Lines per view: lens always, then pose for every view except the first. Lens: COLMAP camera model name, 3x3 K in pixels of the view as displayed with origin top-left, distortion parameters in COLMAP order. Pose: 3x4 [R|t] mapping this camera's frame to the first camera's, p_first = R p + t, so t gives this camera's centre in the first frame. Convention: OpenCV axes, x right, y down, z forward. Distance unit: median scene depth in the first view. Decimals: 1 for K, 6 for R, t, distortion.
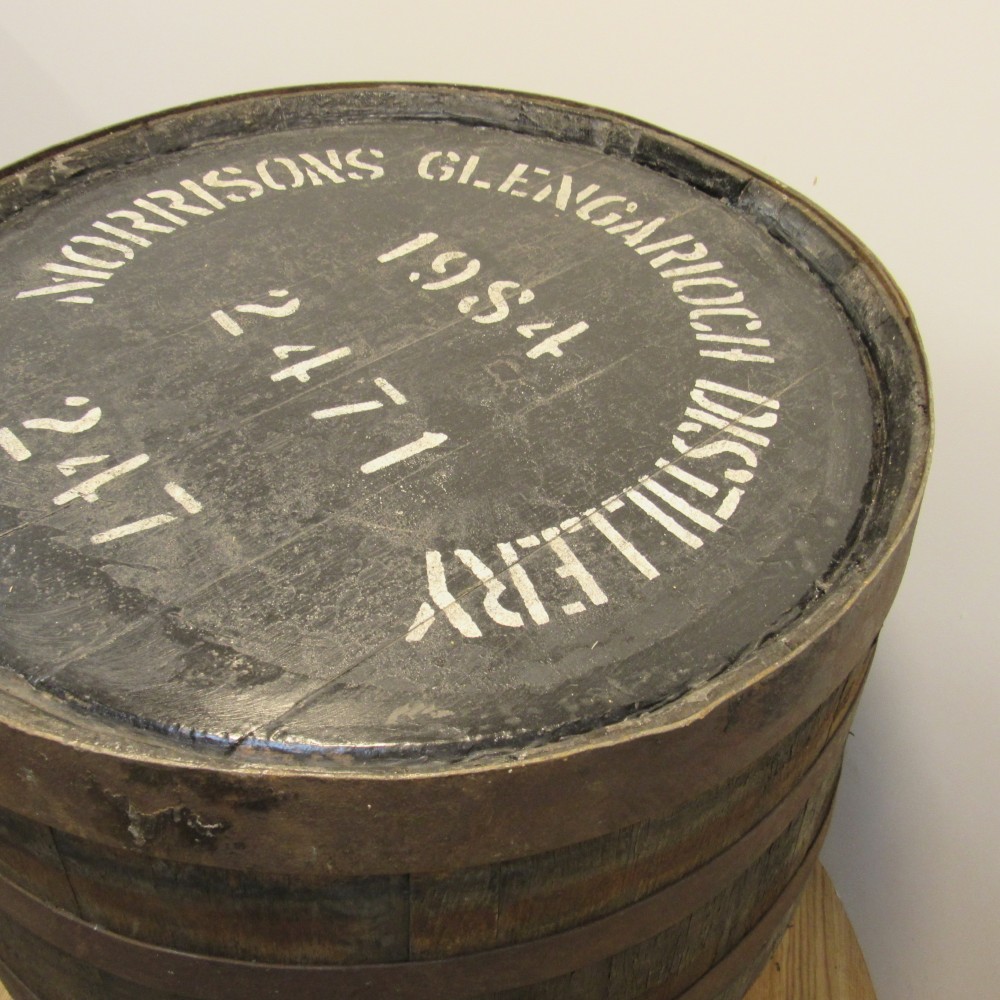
lens RADIAL K [[950.1, 0, 505.0], [0, 950.1, 504.1], [0, 0, 1]] dist [-0.029800, 0.000000]
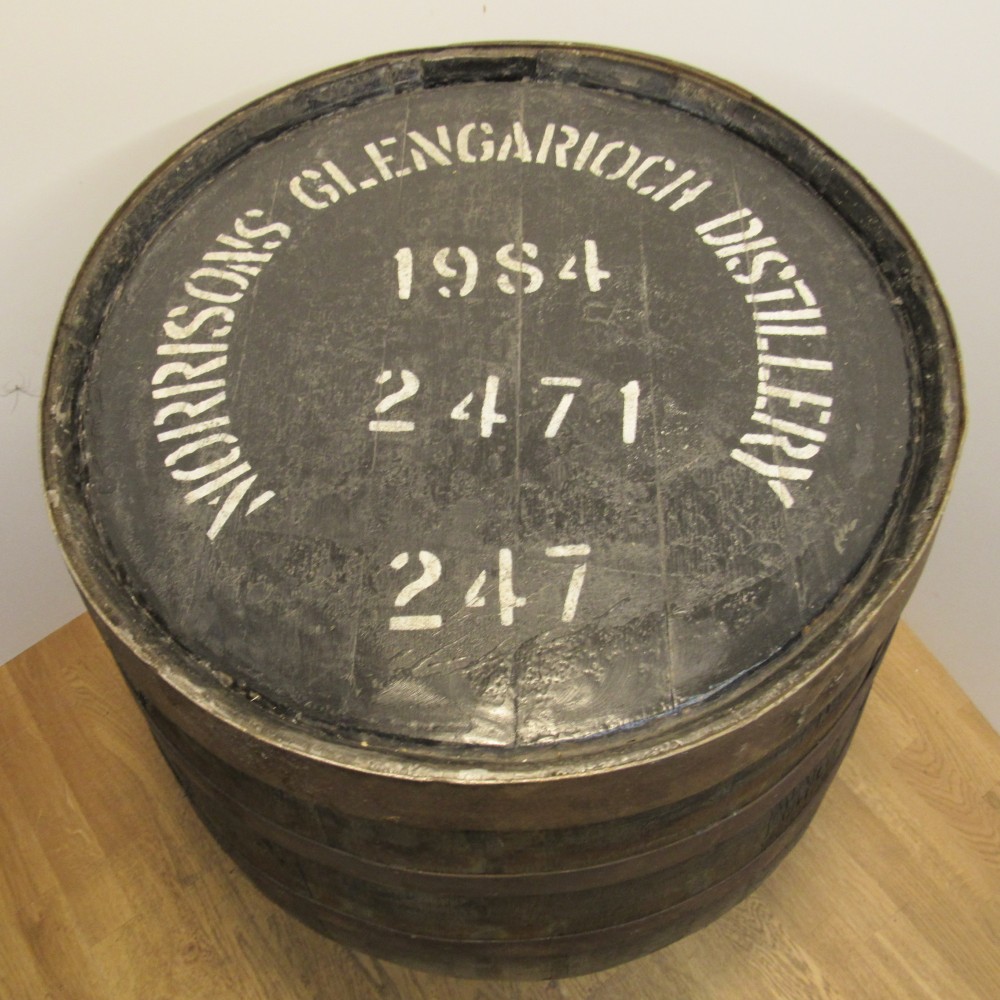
lens RADIAL K [[950.1, 0, 495.5], [0, 950.1, 503.6], [0, 0, 1]] dist [-0.029800, 0.000000]
pose [[0.687304, -0.656617, 0.310592, -0.649801], [0.567663, 0.752327, 0.334309, -0.449744], [-0.453180, -0.053461, 0.889815, -0.041693]]
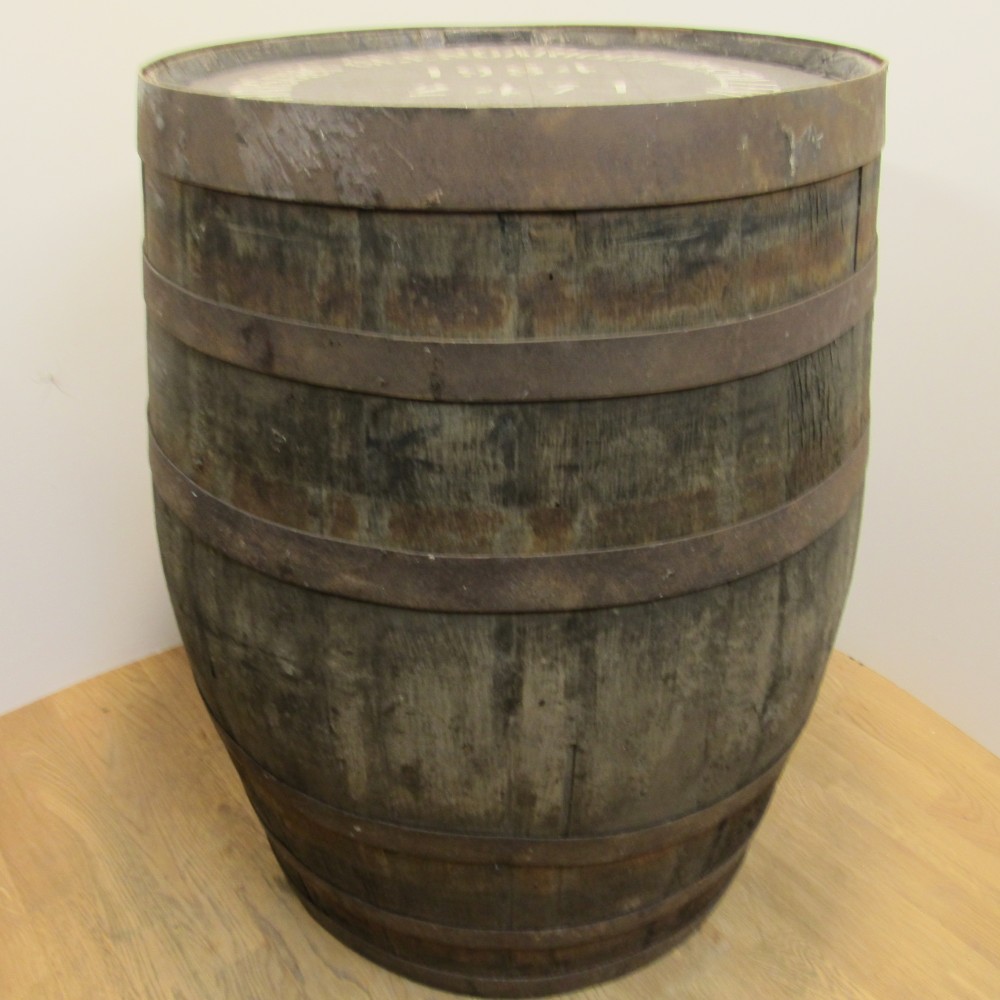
lens RADIAL K [[950.1, 0, 506.2], [0, 950.1, 493.6], [0, 0, 1]] dist [-0.029800, 0.000000]
pose [[0.660919, -0.437975, 0.609396, -1.364003], [0.575195, 0.817201, -0.036502, 0.406828], [-0.482012, 0.374646, 0.792025, 0.104269]]
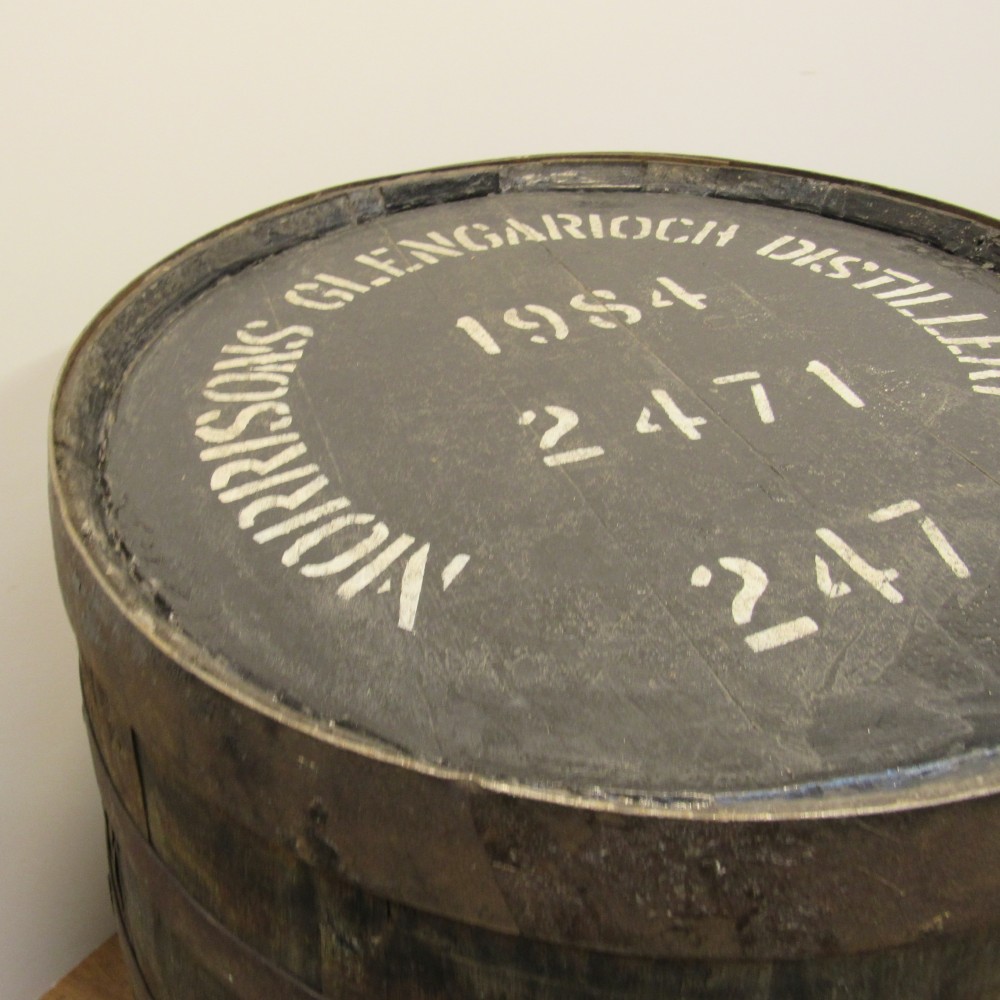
lens RADIAL K [[950.1, 0, 499.1], [0, 950.1, 503.6], [0, 0, 1]] dist [-0.029800, 0.000000]
pose [[0.384516, -0.603983, 0.698106, -0.964446], [0.693734, 0.687979, 0.213114, -0.403709], [-0.609000, 0.402354, 0.683543, 0.533184]]
